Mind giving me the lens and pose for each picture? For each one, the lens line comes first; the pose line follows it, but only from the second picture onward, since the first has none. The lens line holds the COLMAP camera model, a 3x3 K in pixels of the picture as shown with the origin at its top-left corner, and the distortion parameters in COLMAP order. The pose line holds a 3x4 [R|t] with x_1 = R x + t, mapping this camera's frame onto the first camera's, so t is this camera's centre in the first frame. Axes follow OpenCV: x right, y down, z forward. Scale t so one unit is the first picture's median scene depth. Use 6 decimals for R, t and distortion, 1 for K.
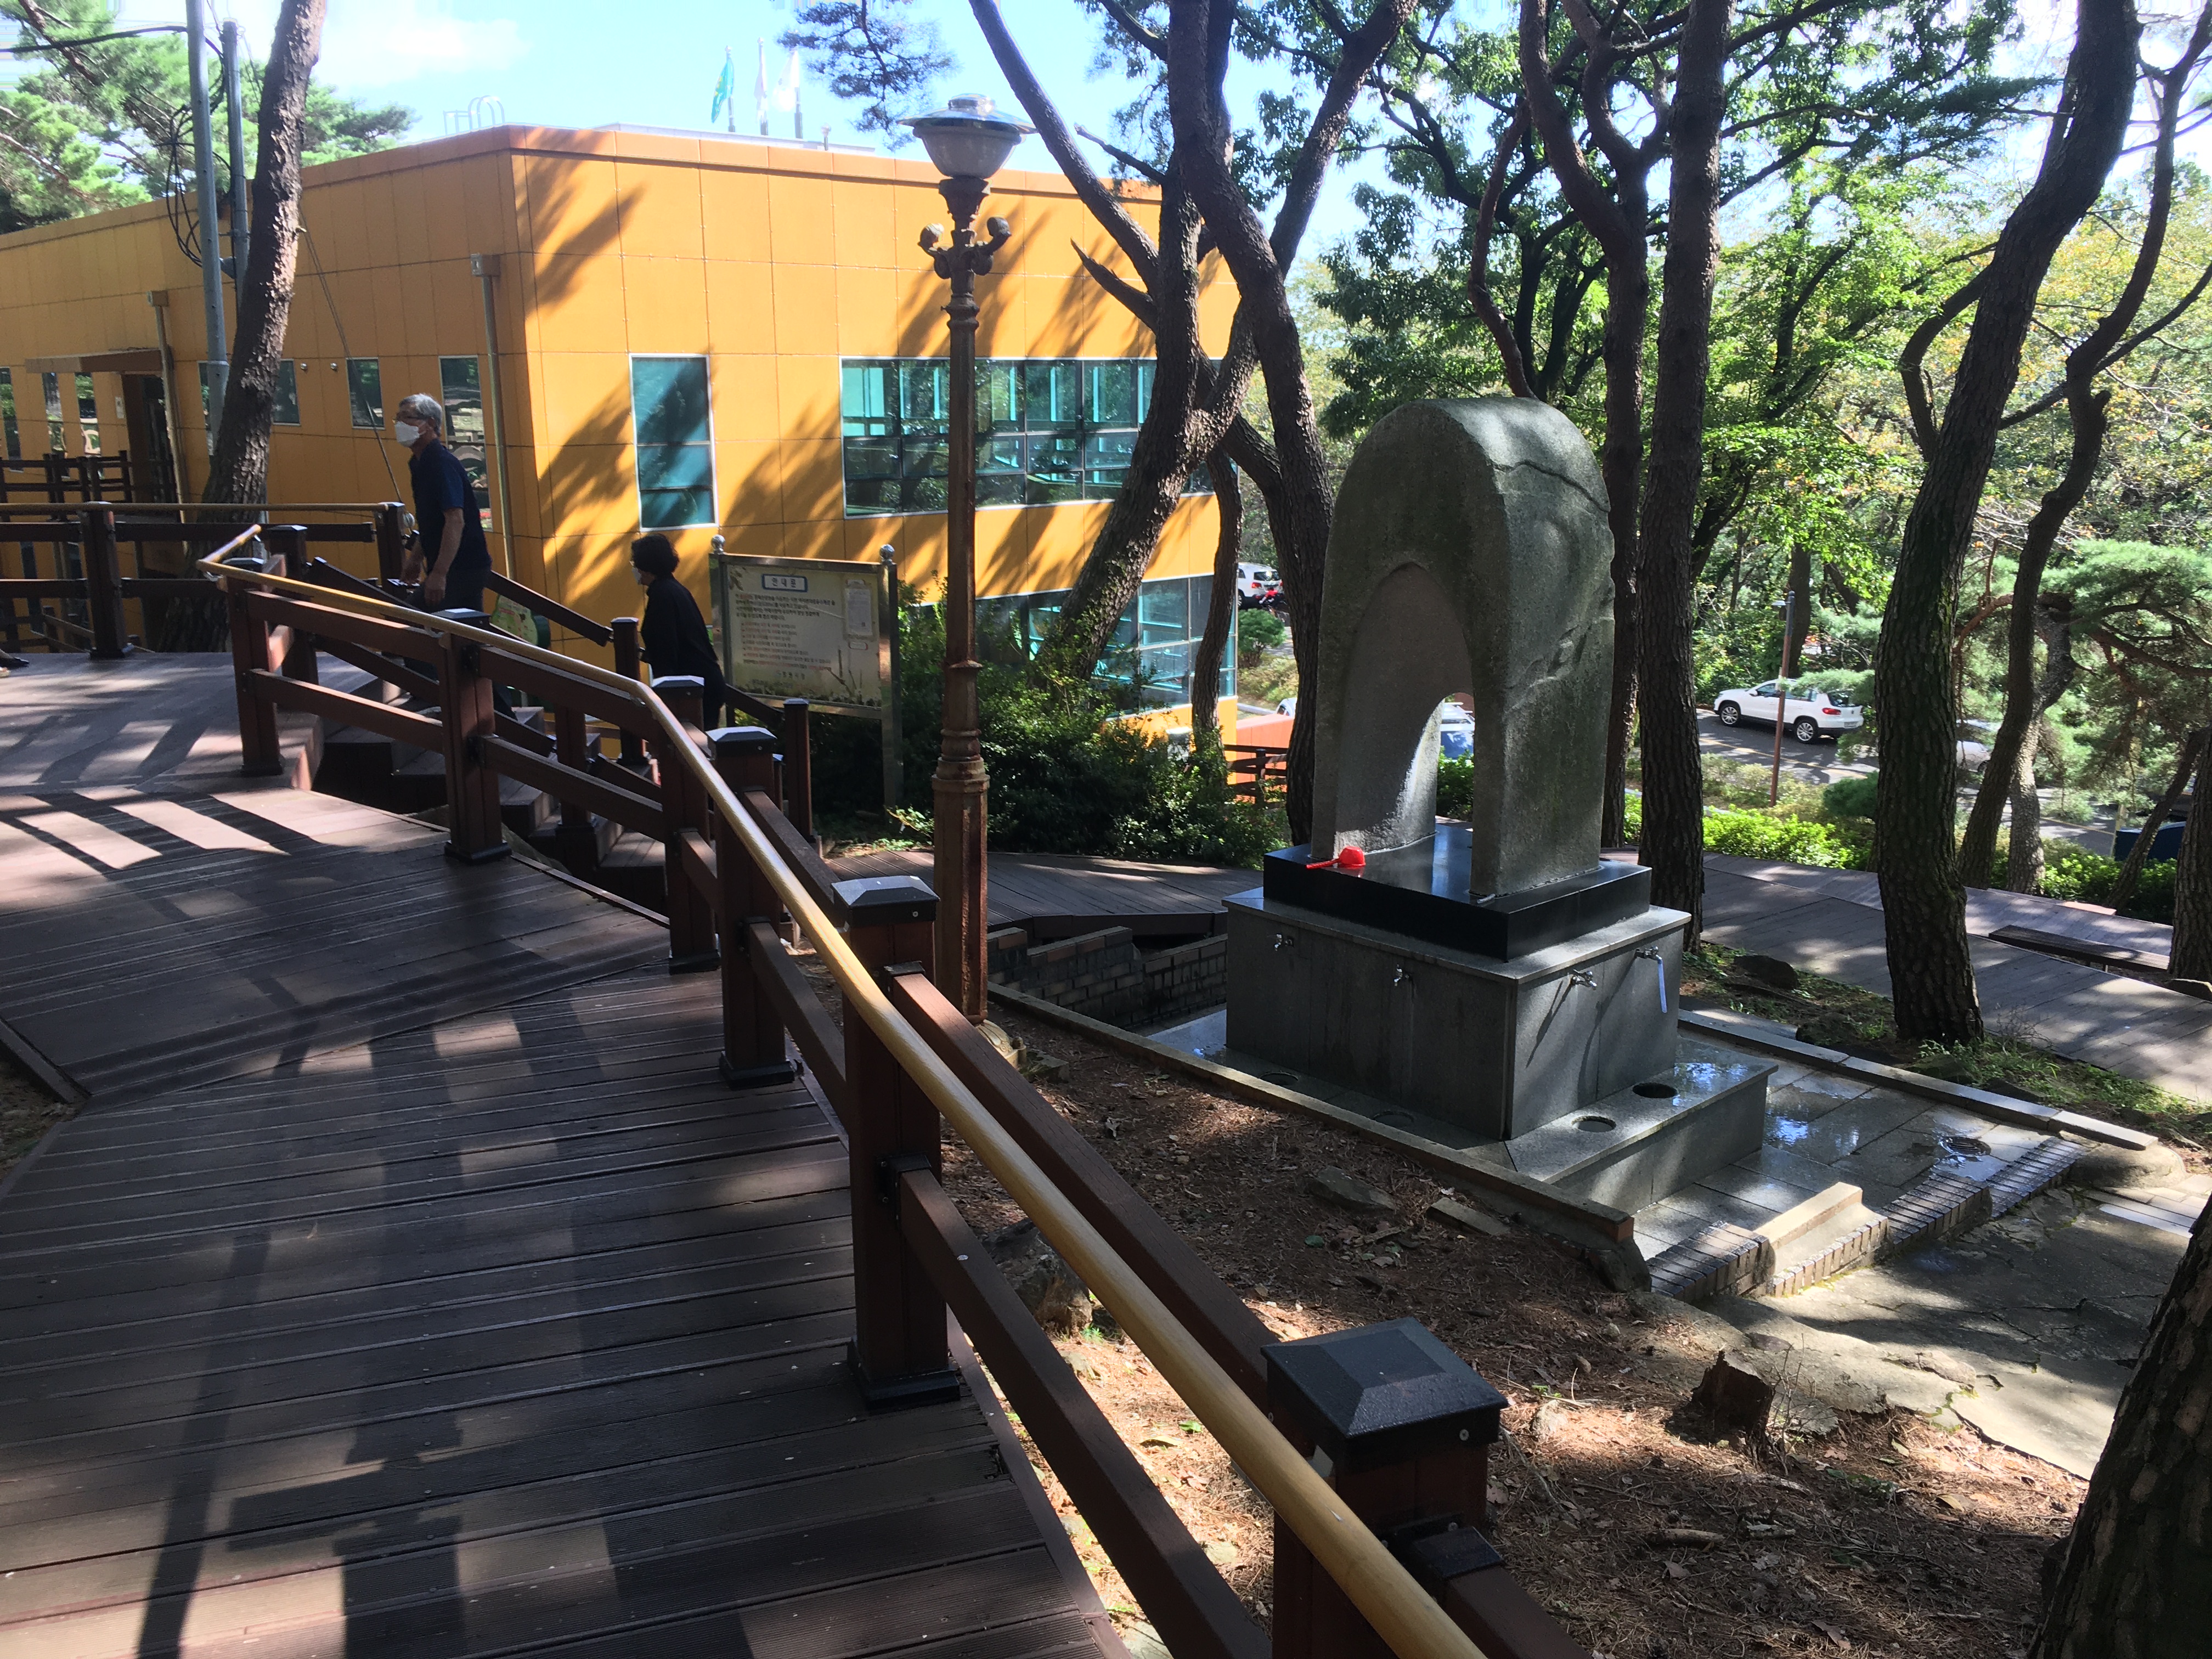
lens RADIAL K [[1868.8, 0, 1106.1], [0, 1868.8, 838.5], [0, 0, 1]] dist [0.028260, -0.020860]
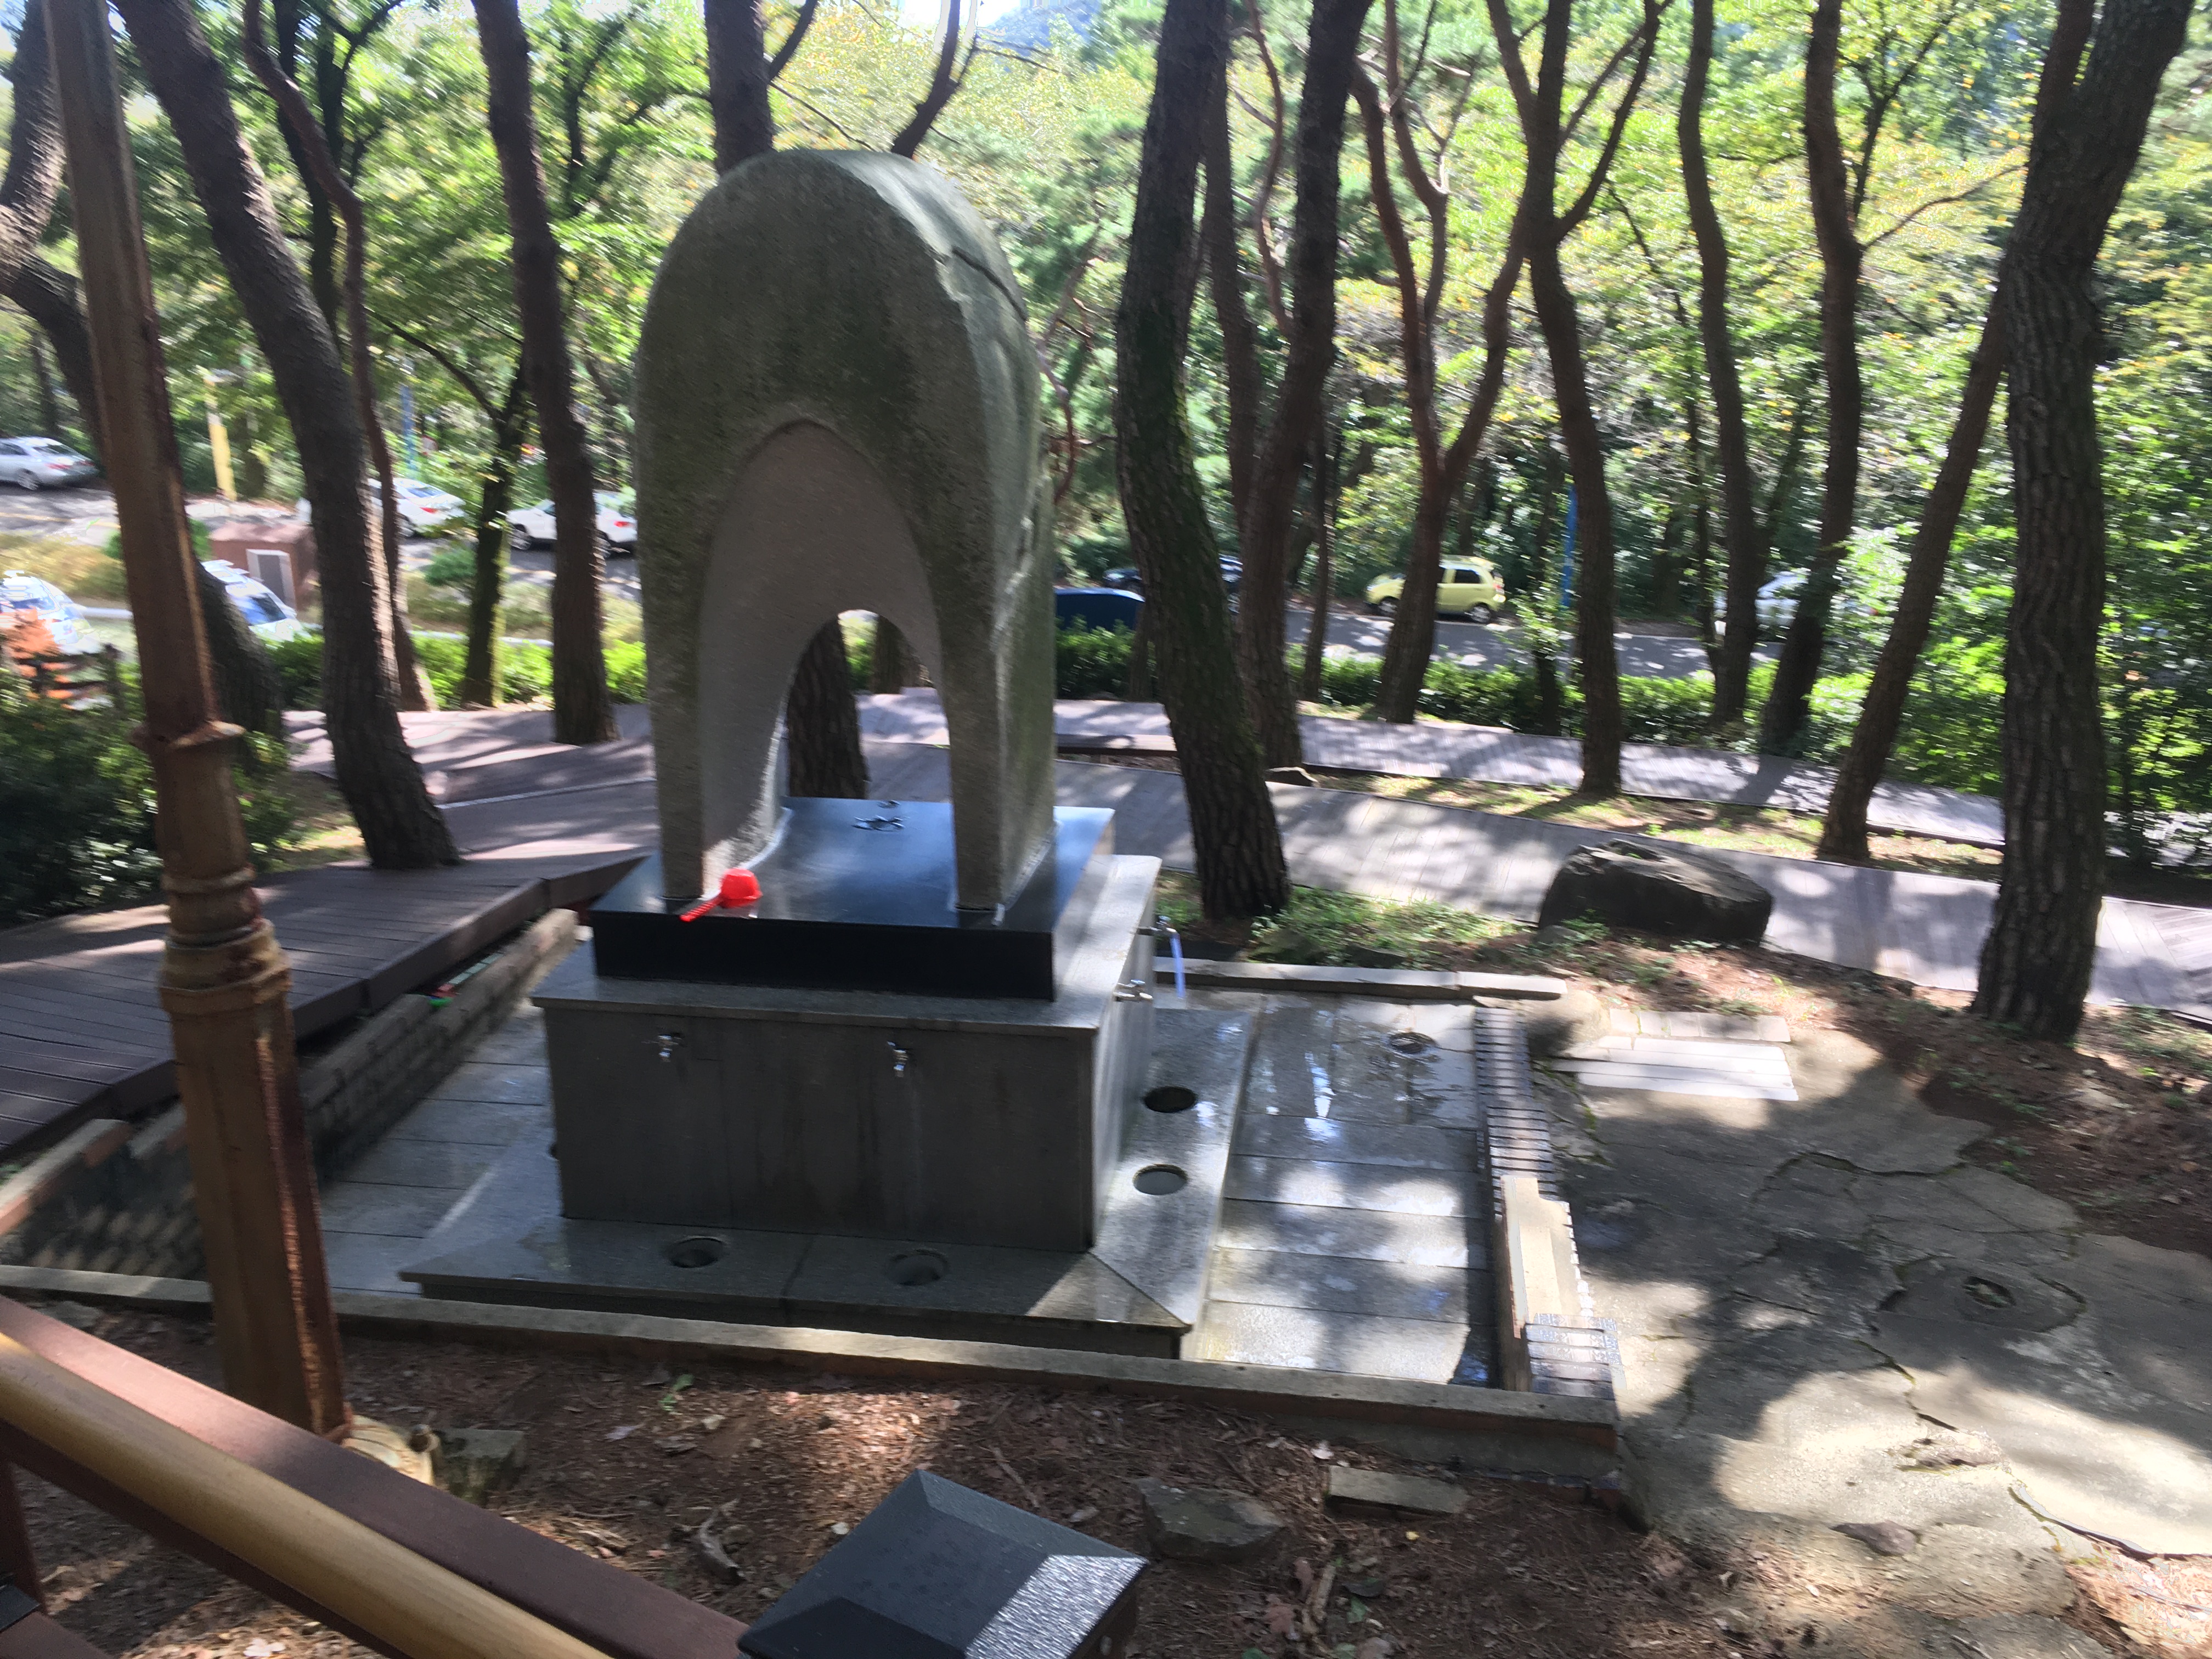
lens RADIAL K [[1868.8, 0, 1107.8], [0, 1868.8, 811.6], [0, 0, 1]] dist [0.028260, -0.020860]
pose [[0.783245, -0.205544, 0.586753, -0.149351], [0.156100, 0.978552, 0.134420, -0.086640], [-0.601798, -0.013692, 0.798531, 0.433815]]
